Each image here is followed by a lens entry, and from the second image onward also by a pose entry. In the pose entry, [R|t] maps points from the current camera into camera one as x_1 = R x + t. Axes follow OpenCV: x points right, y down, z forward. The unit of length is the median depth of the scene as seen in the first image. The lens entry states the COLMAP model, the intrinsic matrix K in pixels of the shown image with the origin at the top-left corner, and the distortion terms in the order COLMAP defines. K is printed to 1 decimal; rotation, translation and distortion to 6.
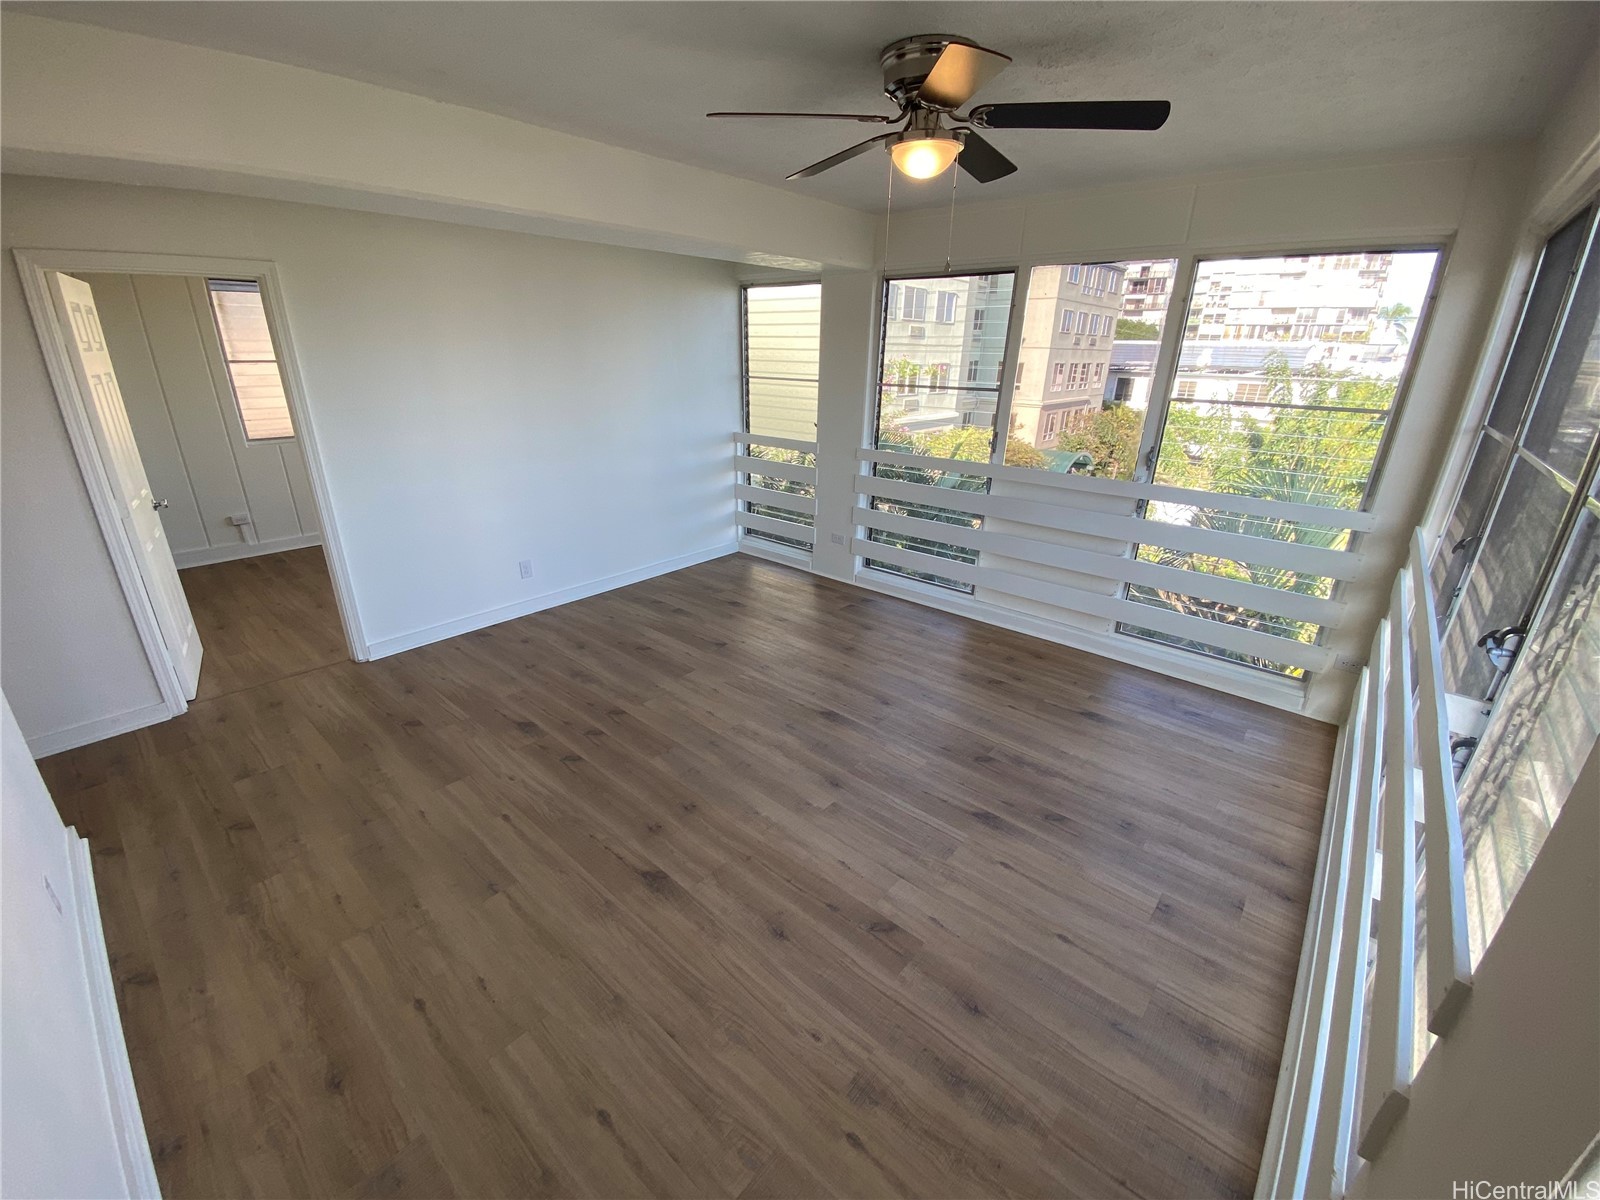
lens RADIAL K [[649.1, 0, 800.0], [0, 649.1, 600.0], [0, 0, 1]] dist [0.042844, -0.029940]
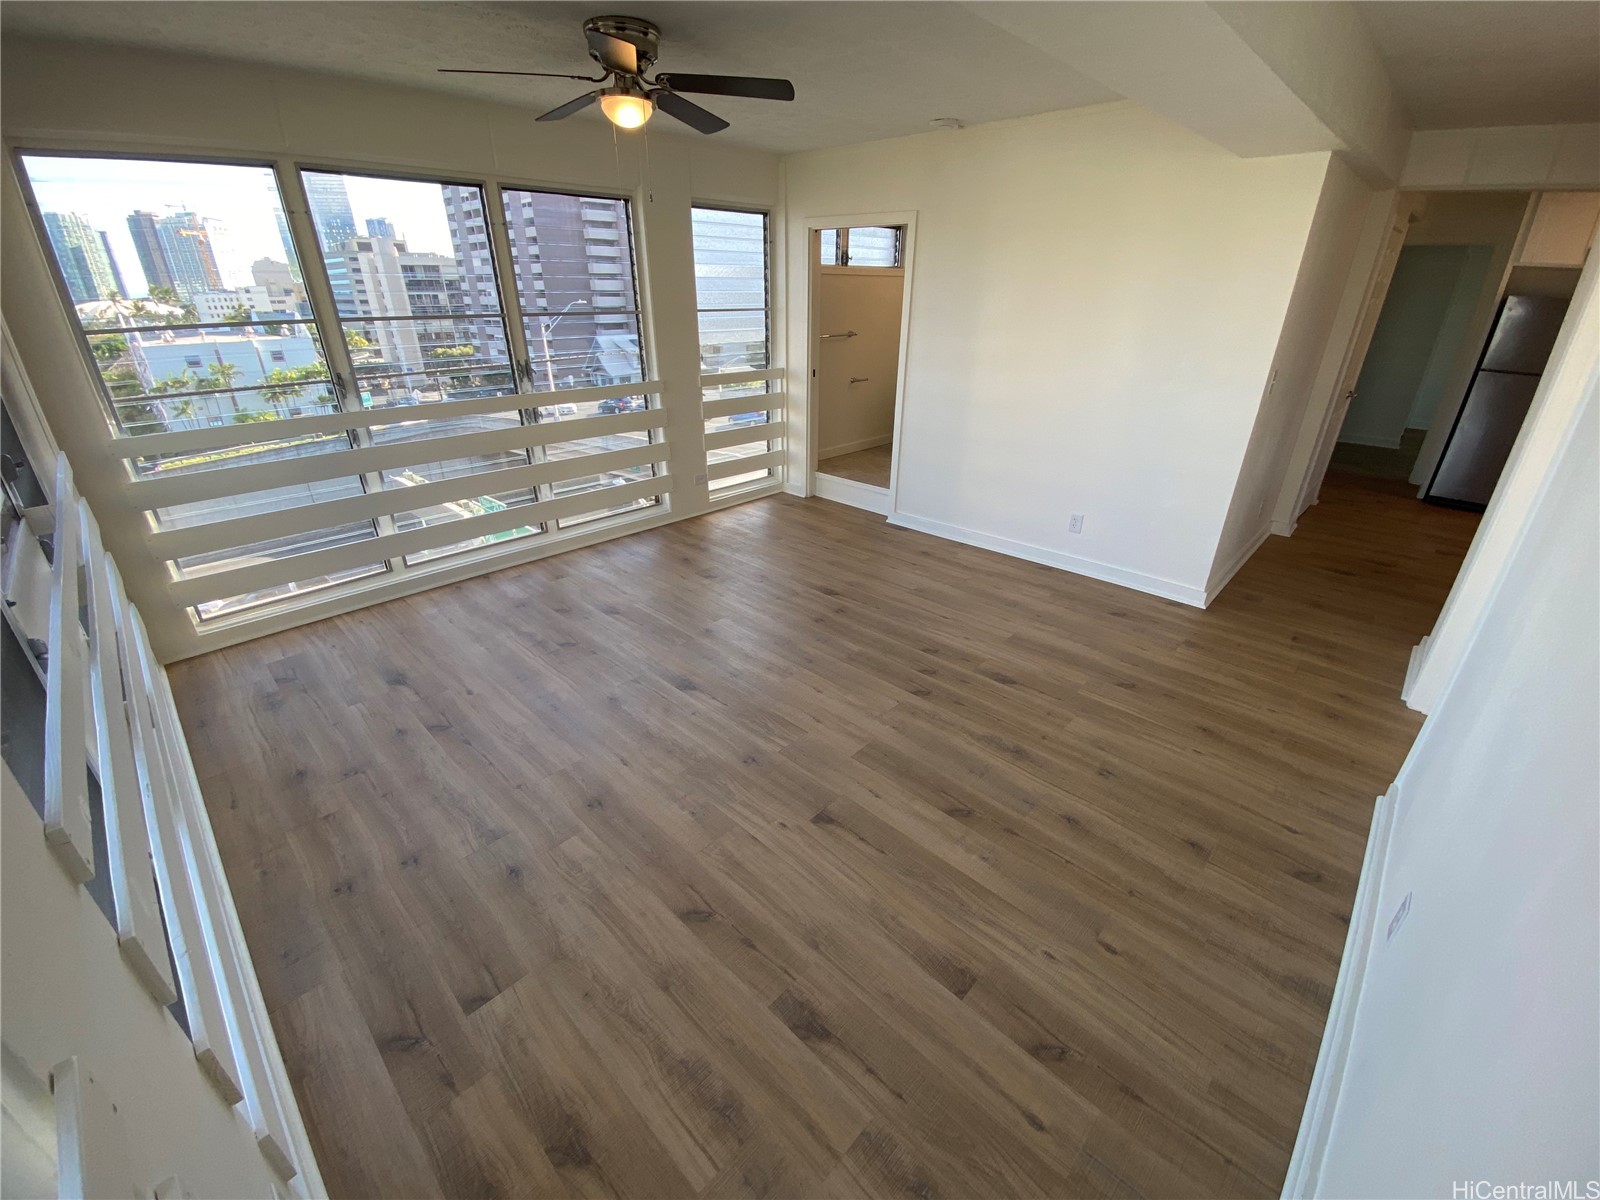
lens RADIAL K [[652.4, 0, 785.0], [0, 652.4, 591.9], [0, 0, 1]] dist [0.045779, -0.030237]
pose [[-0.997374, -0.044523, 0.057114, -0.174140], [0.009818, 0.698256, 0.715781, -0.714541], [-0.071749, 0.714462, -0.695985, 1.930485]]
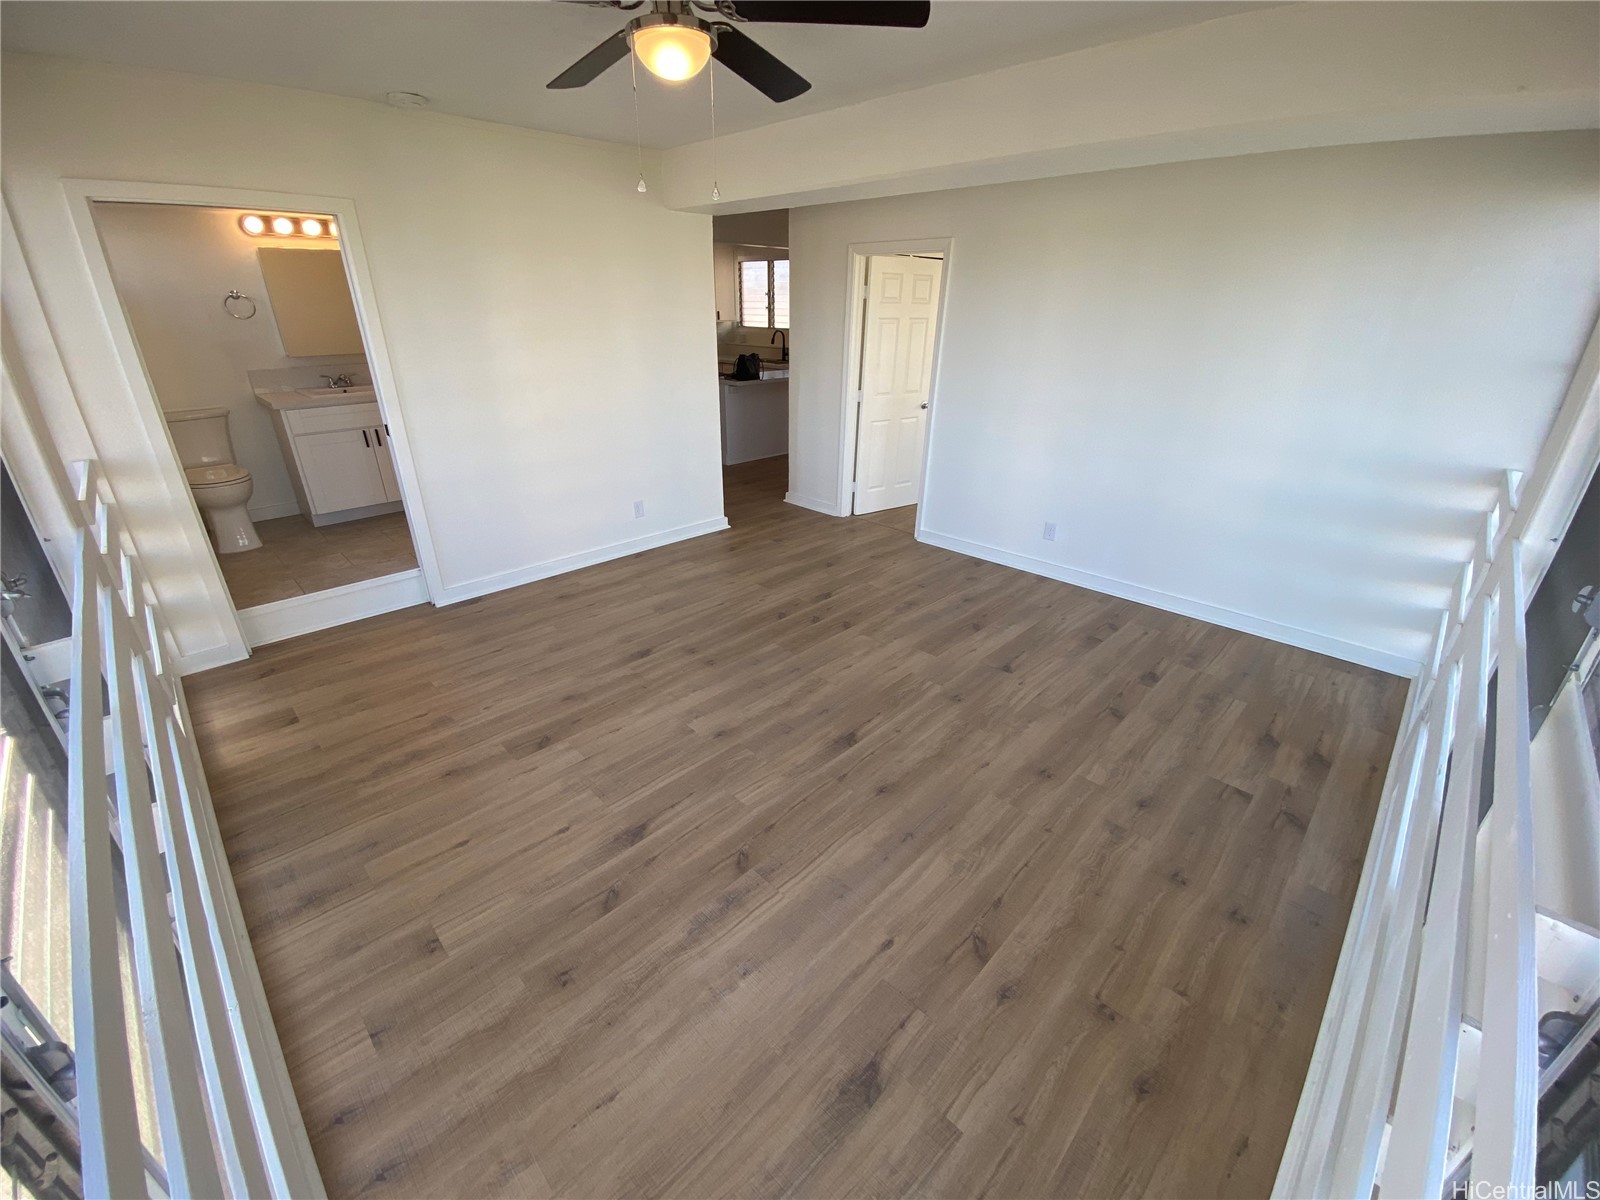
lens RADIAL K [[649.1, 0, 800.0], [0, 649.1, 600.0], [0, 0, 1]] dist [0.042844, -0.029940]
pose [[-0.069159, 0.400271, -0.913783, 0.942833], [-0.370132, 0.840303, 0.396097, -0.359985], [0.926401, 0.365614, 0.090039, 1.008167]]
